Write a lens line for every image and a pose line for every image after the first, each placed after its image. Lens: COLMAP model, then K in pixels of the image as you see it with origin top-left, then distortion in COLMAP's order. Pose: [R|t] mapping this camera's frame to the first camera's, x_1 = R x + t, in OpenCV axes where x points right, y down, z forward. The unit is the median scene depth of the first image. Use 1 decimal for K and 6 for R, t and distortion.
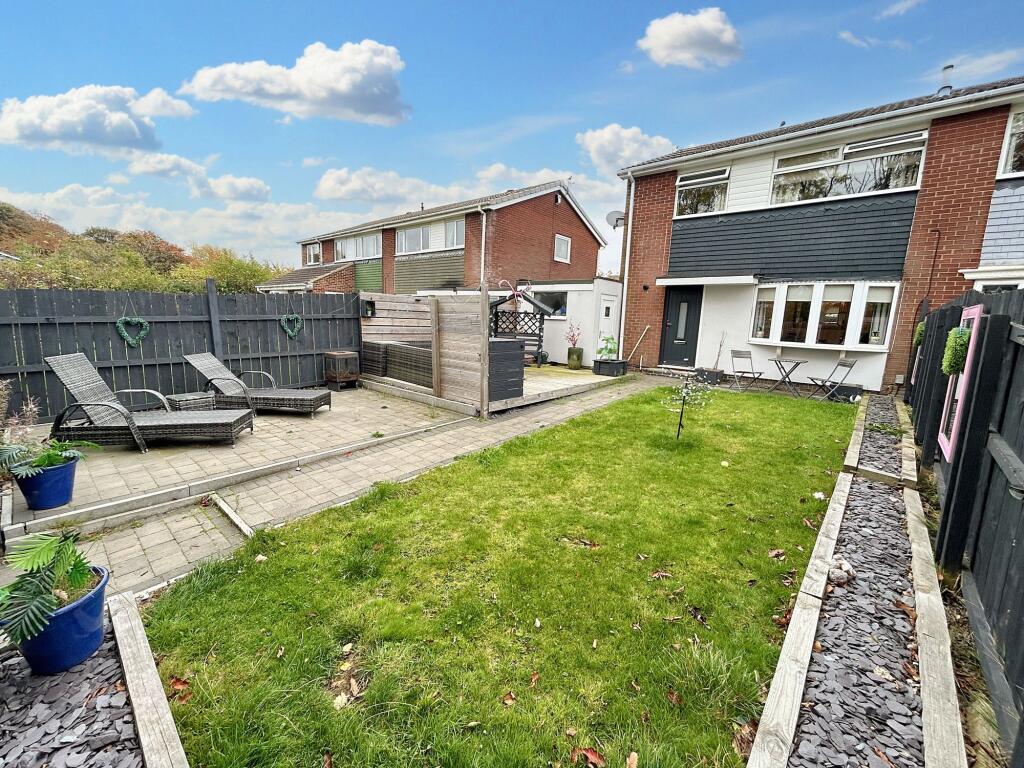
lens RADIAL K [[413.4, 0, 510.9], [0, 413.4, 383.9], [0, 0, 1]] dist [0.001217, -0.000331]
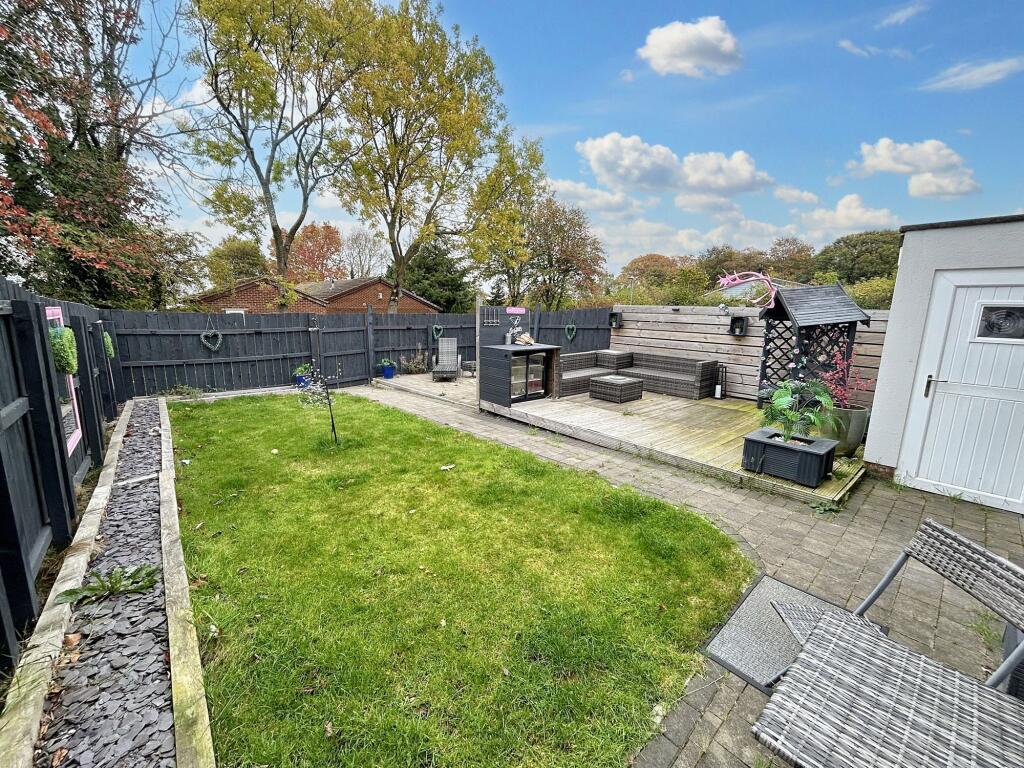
lens RADIAL K [[413.4, 0, 508.9], [0, 413.4, 385.7], [0, 0, 1]] dist [0.001217, -0.000331]
pose [[-0.136737, 0.142234, -0.980343, 0.800847], [-0.180445, 0.969505, 0.165830, -0.149192], [0.974034, 0.199573, -0.106901, 0.907216]]
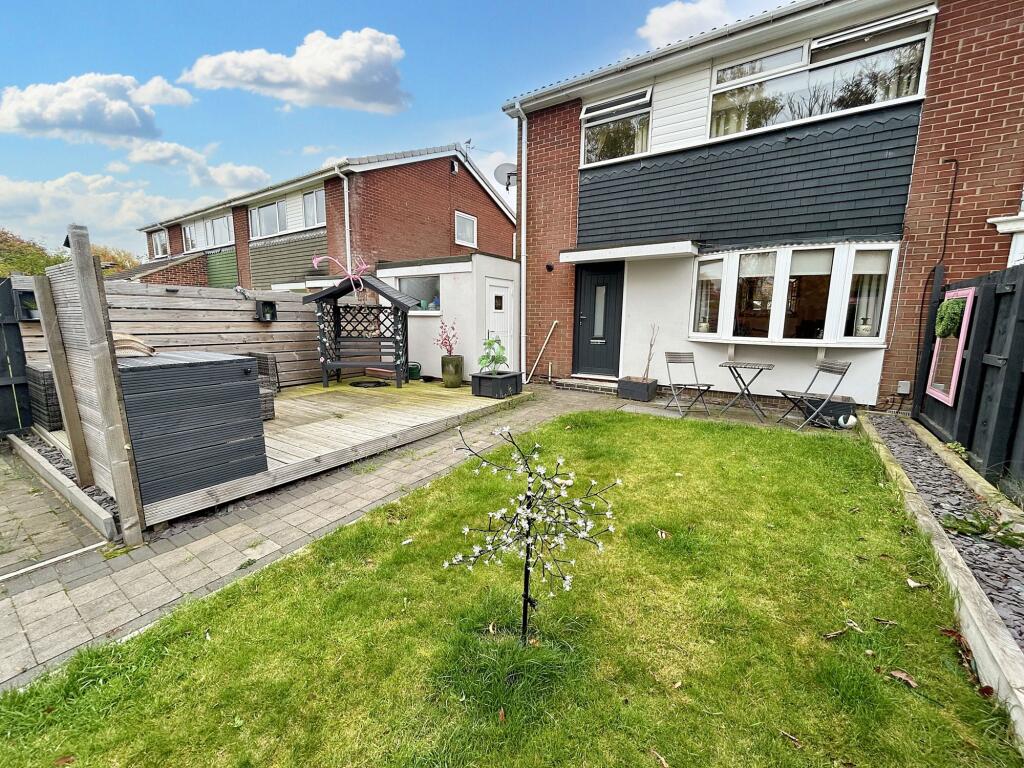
lens RADIAL K [[413.4, 0, 509.9], [0, 413.4, 382.9], [0, 0, 1]] dist [0.001217, -0.000331]
pose [[0.991886, -0.050795, 0.116545, 0.218145], [0.050797, 0.998705, 0.002948, -0.051067], [-0.116544, 0.002996, 0.993181, 0.393554]]
